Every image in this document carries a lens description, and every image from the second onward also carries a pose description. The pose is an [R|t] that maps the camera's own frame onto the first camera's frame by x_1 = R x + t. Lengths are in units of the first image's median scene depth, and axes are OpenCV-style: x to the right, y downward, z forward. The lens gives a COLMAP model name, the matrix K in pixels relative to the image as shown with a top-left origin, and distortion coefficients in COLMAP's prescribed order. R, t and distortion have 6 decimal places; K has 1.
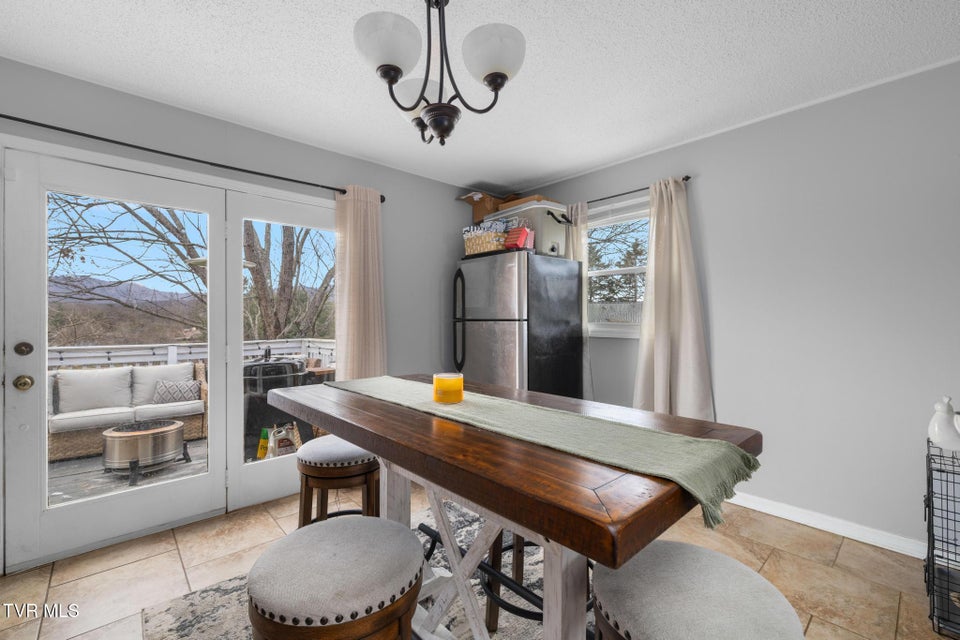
lens RADIAL K [[413.2, 0, 483.4], [0, 413.2, 316.1], [0, 0, 1]] dist [-0.001827, -0.000259]
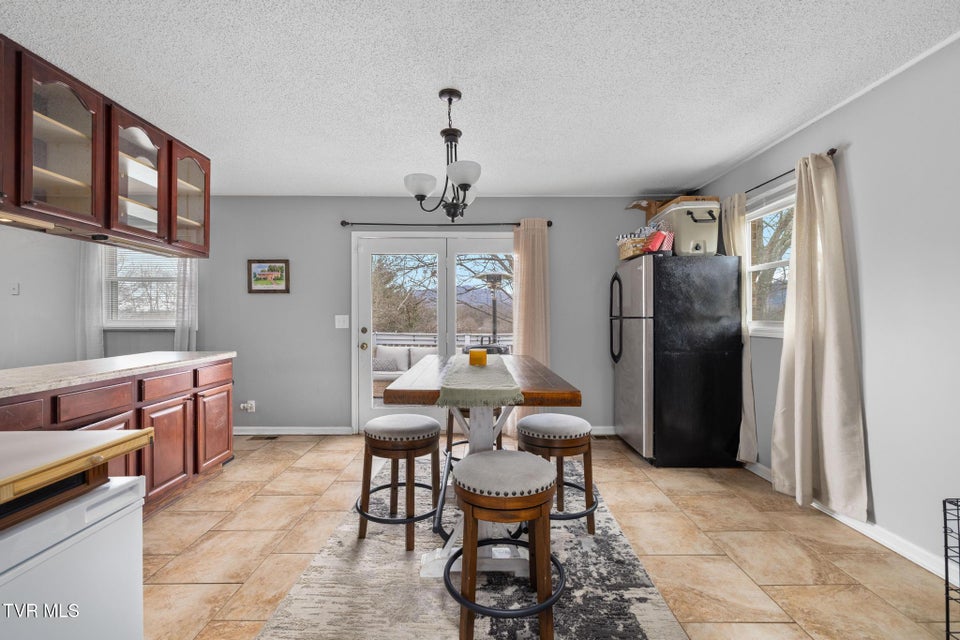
lens RADIAL K [[413.2, 0, 474.2], [0, 413.2, 315.8], [0, 0, 1]] dist [-0.001827, -0.000259]
pose [[0.735317, -0.000585, -0.677723, 0.463237], [0.003259, 0.999991, 0.002672, -0.000005], [0.677716, -0.004173, 0.735312, -0.113352]]
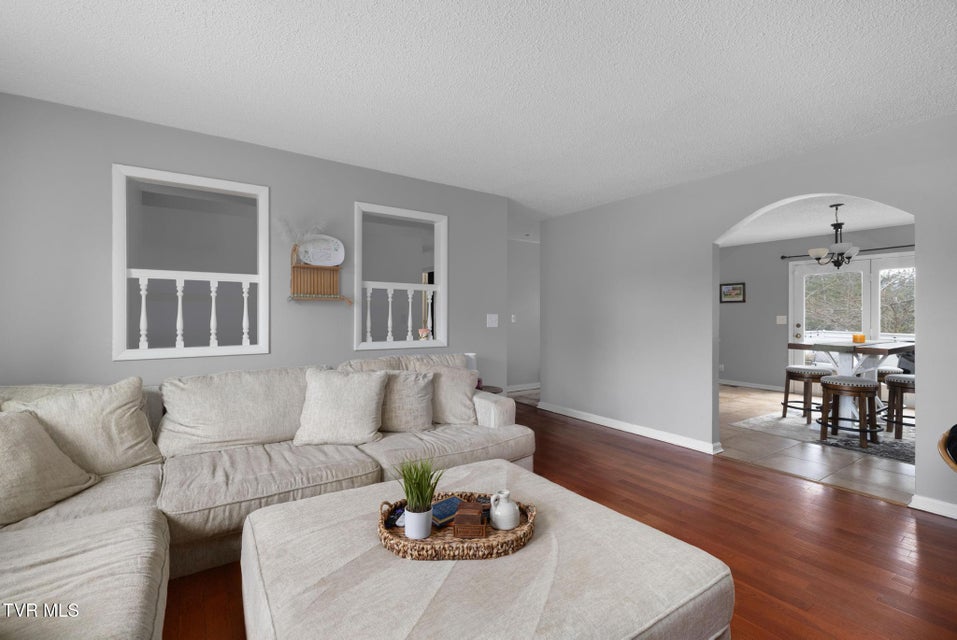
lens RADIAL K [[411.9, 0, 484.5], [0, 411.9, 313.7], [0, 0, 1]] dist [-0.001827, -0.000259]
pose [[-0.142274, -0.003197, -0.989822, 1.536683], [0.003004, 0.999989, -0.003661, -0.006656], [0.989823, -0.003494, -0.142263, -0.621997]]
